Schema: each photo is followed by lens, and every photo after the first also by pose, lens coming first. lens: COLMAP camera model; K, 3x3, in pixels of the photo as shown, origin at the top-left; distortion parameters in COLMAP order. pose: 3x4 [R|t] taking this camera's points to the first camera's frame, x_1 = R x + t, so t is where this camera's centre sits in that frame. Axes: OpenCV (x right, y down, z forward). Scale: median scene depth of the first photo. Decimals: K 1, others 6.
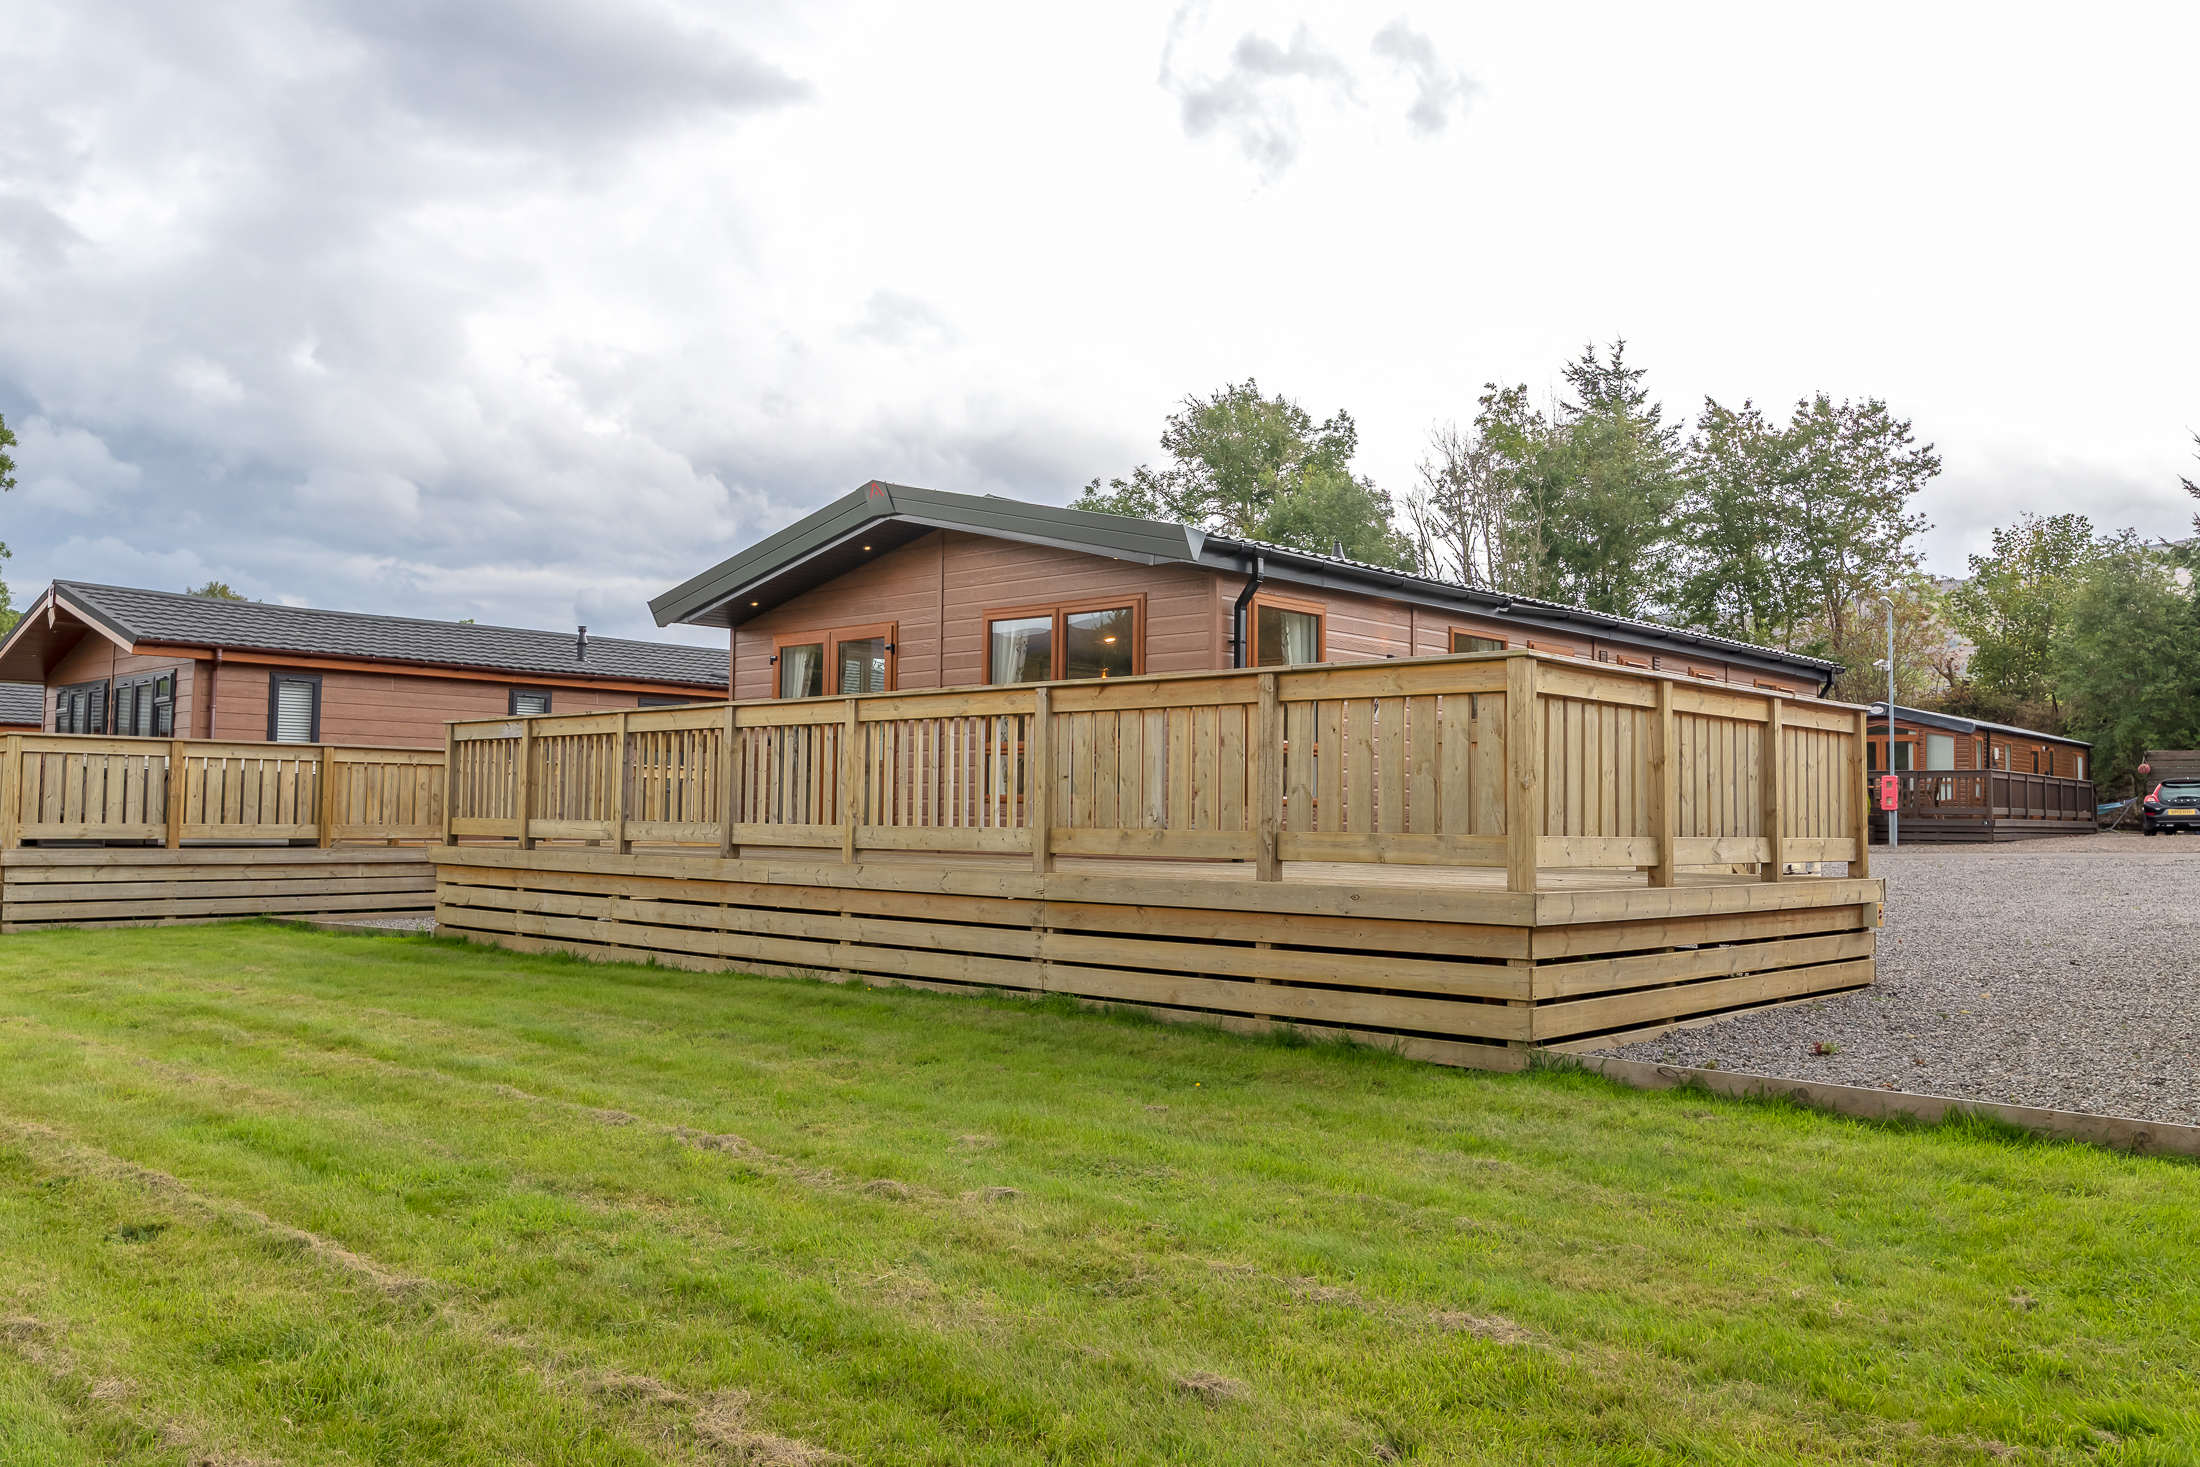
lens RADIAL K [[1685.1, 0, 1097.8], [0, 1685.1, 726.0], [0, 0, 1]] dist [-0.001250, 0.000821]
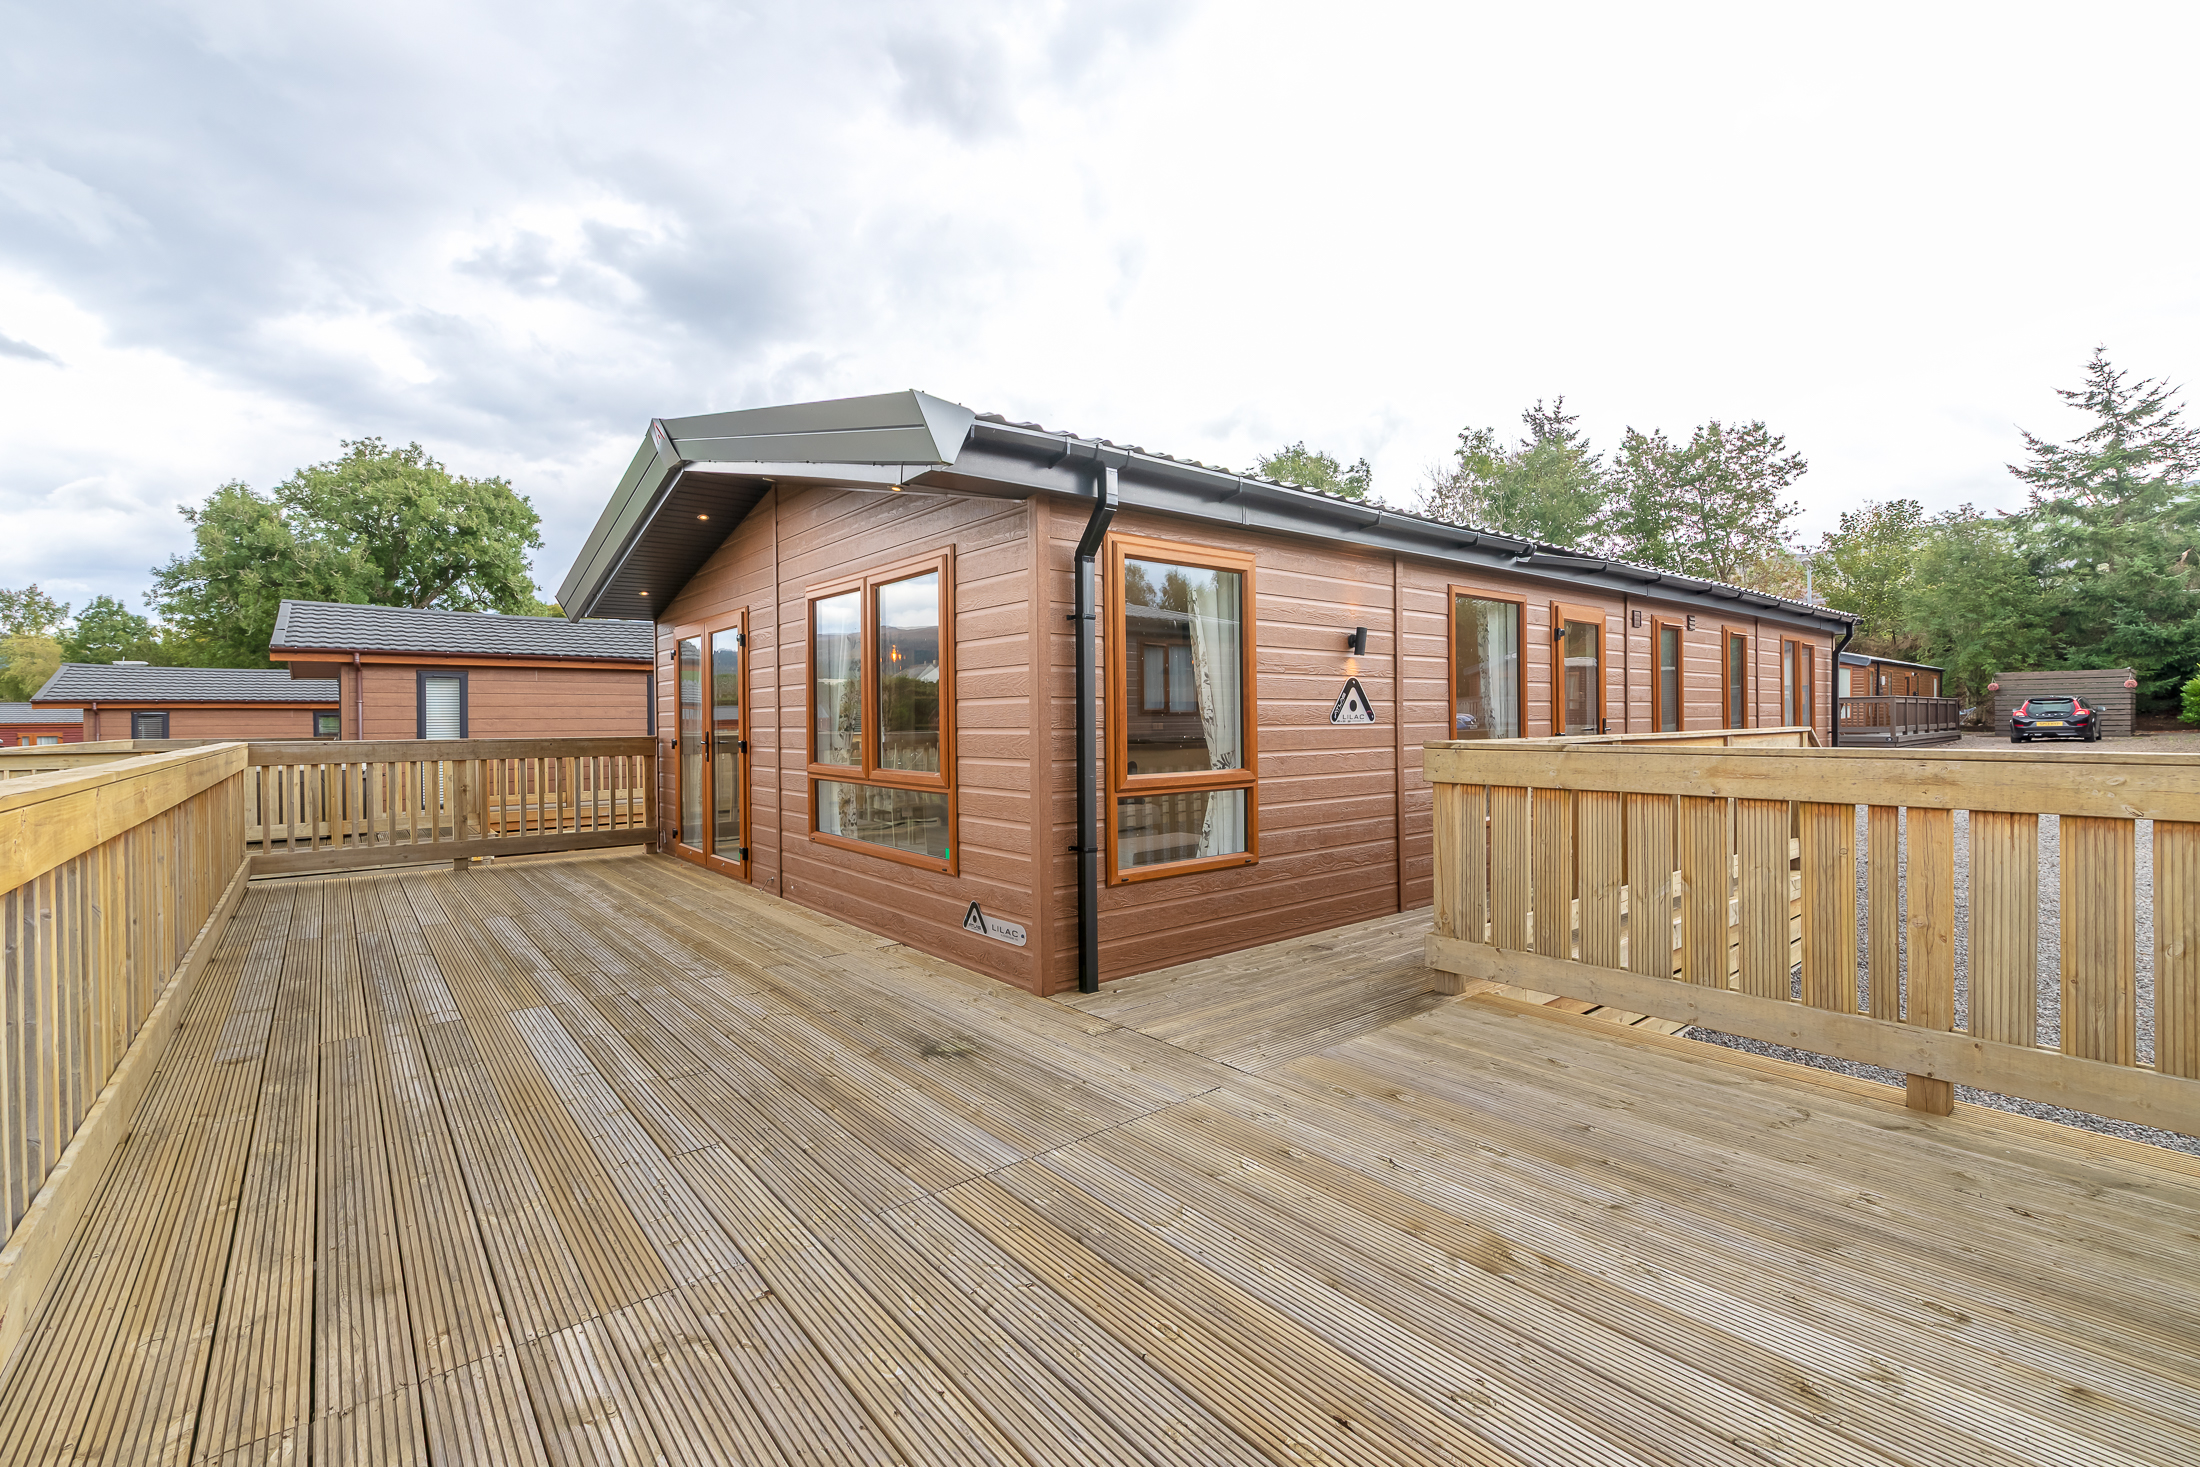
lens RADIAL K [[940.1, 0, 1090.4], [0, 940.1, 762.7], [0, 0, 1]] dist [0.050085, -0.045288]
pose [[0.989841, -0.015120, -0.141372, 0.024284], [0.029086, 0.994834, 0.097254, -0.005800], [0.139172, -0.100378, 0.985168, 0.123032]]
